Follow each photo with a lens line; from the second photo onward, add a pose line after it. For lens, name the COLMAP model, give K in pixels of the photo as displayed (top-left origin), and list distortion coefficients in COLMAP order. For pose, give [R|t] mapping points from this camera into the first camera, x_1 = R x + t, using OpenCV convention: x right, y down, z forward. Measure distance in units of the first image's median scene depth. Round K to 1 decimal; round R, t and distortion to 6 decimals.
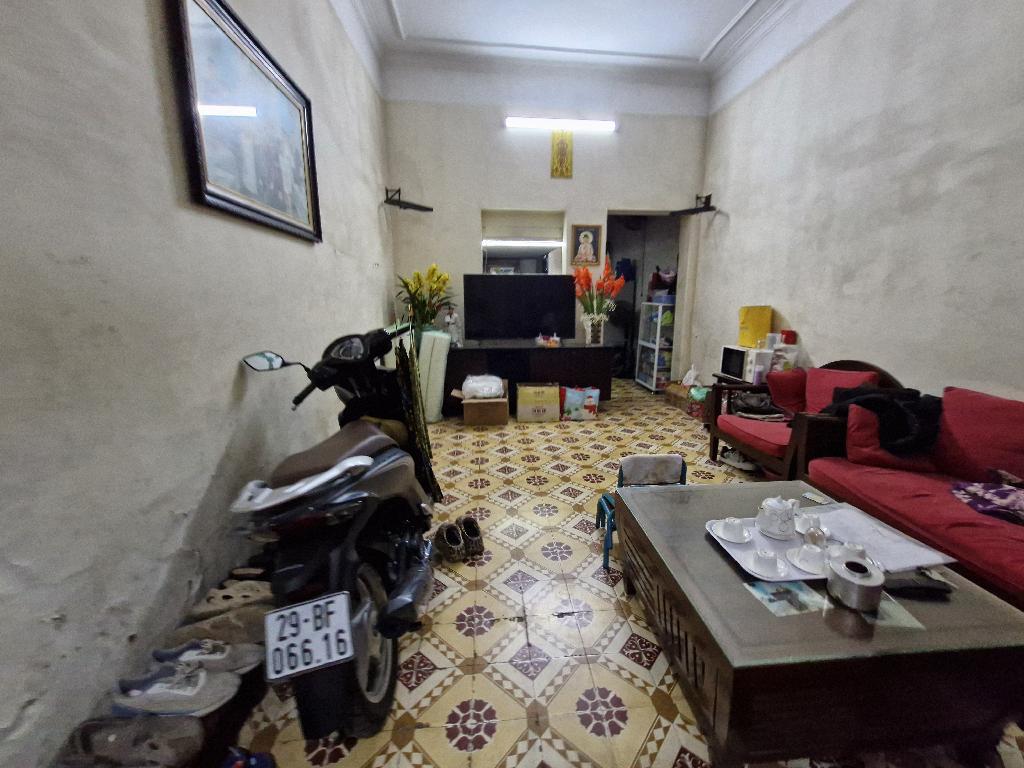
lens RADIAL K [[399.4, 0, 519.5], [0, 399.4, 359.2], [0, 0, 1]] dist [-0.004670, 0.000710]
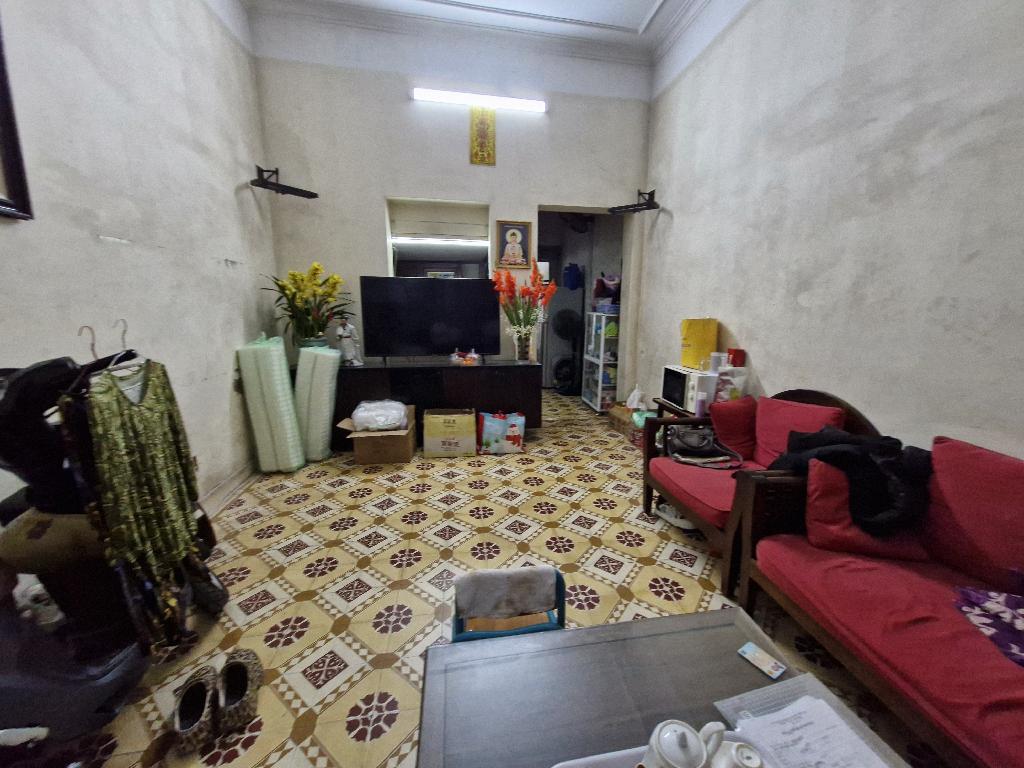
lens RADIAL K [[399.4, 0, 525.1], [0, 399.4, 362.4], [0, 0, 1]] dist [-0.004670, 0.000710]
pose [[0.996332, -0.001706, 0.085550, 0.153779], [0.002611, 0.999942, -0.010462, -0.033687], [-0.085527, 0.010647, 0.996279, 0.196579]]
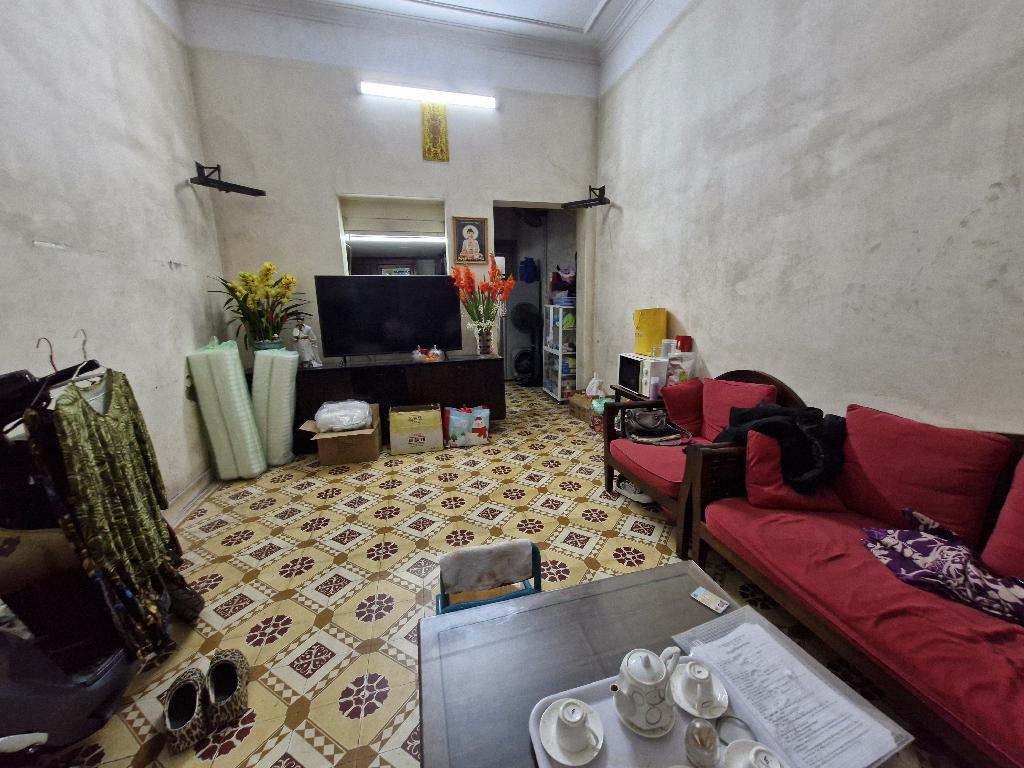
lens RADIAL K [[399.4, 0, 520.2], [0, 399.4, 365.8], [0, 0, 1]] dist [-0.004670, 0.000710]
pose [[0.983289, -0.047789, 0.175666, 0.140942], [0.045590, 0.998823, 0.016537, -0.033231], [-0.176250, -0.008252, 0.984311, 0.169055]]
